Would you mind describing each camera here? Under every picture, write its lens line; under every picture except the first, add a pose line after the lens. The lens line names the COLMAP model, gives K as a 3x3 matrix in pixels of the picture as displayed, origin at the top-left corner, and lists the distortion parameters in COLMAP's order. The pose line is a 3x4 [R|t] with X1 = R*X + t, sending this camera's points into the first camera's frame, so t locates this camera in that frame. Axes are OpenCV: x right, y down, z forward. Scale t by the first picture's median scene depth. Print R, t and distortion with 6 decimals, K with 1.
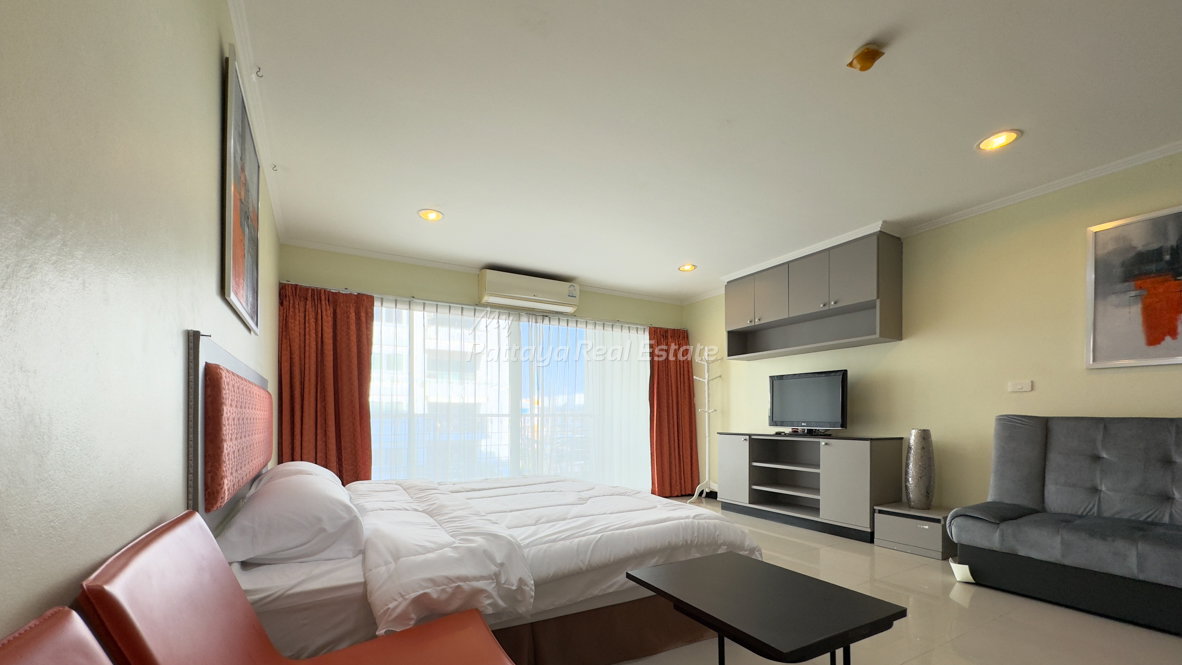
lens RADIAL K [[473.7, 0, 591.4], [0, 473.7, 418.9], [0, 0, 1]] dist [-0.000050, 0.000298]
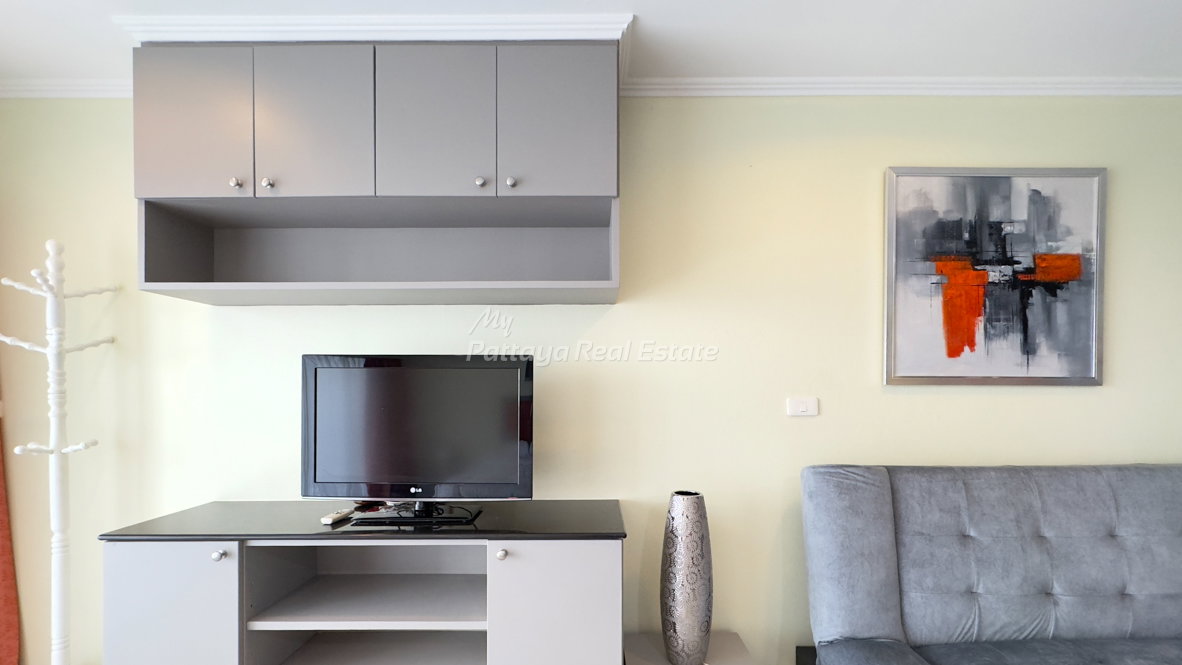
lens RADIAL K [[483.8, 0, 594.4], [0, 483.8, 387.2], [0, 0, 1]] dist [-0.000066, -0.000066]
pose [[0.494575, -0.004019, 0.869126, 0.218443], [0.005878, 0.999982, 0.001280, -0.084122], [-0.869115, 0.004476, 0.494590, 0.814492]]
